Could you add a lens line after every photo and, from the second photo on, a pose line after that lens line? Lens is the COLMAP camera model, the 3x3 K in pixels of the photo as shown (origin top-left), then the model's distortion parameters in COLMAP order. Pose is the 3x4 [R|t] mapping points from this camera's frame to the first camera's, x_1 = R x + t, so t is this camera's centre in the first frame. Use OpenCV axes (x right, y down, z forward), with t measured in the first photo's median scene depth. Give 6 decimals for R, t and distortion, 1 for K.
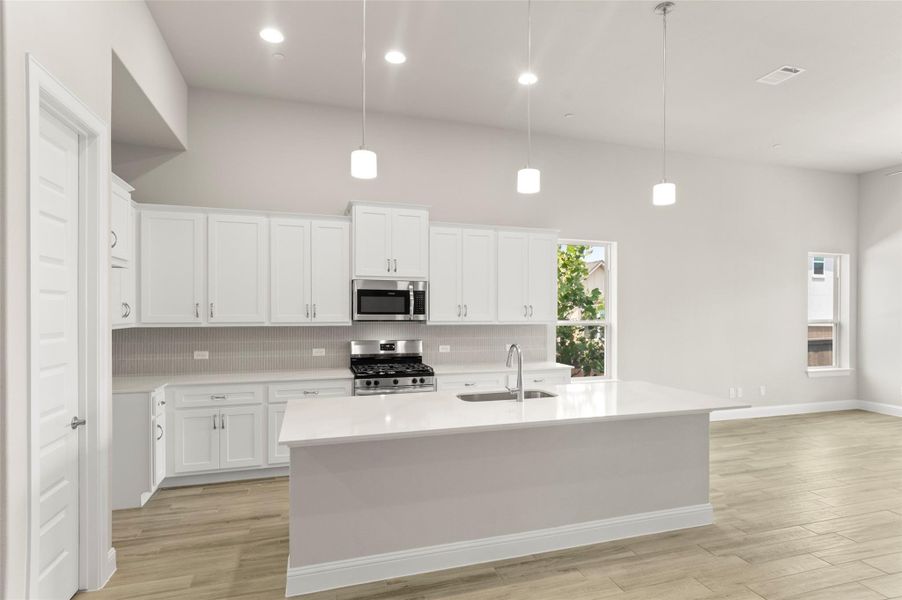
lens RADIAL K [[480.6, 0, 463.9], [0, 480.6, 311.4], [0, 0, 1]] dist [0.001406, -0.000028]
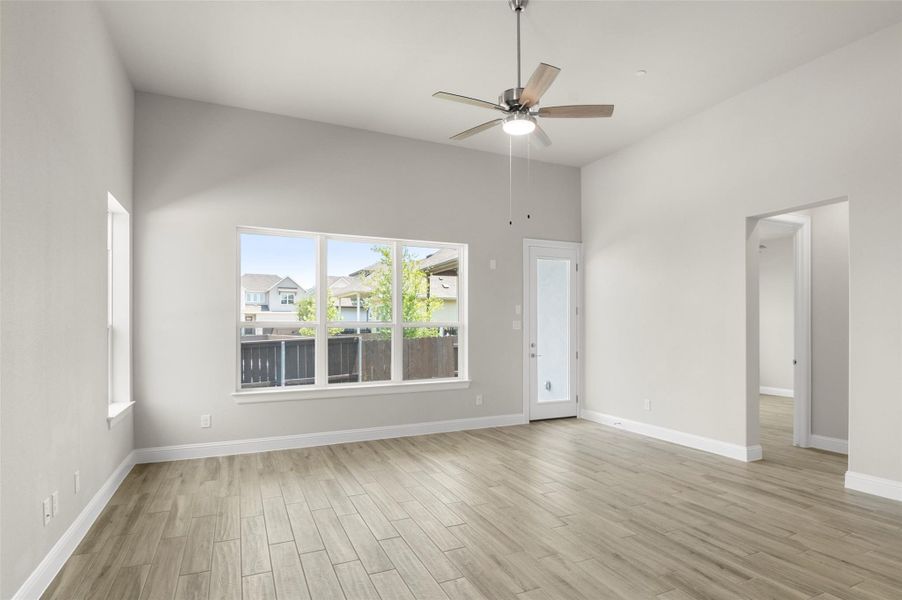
lens RADIAL K [[487.1, 0, 475.0], [0, 487.1, 323.5], [0, 0, 1]] dist [0.035232, -0.051872]
pose [[-0.143621, 0.005752, 0.989616, 0.192976], [0.000635, 0.999983, -0.005720, 0.036896], [-0.989633, -0.000193, -0.143623, 1.006513]]
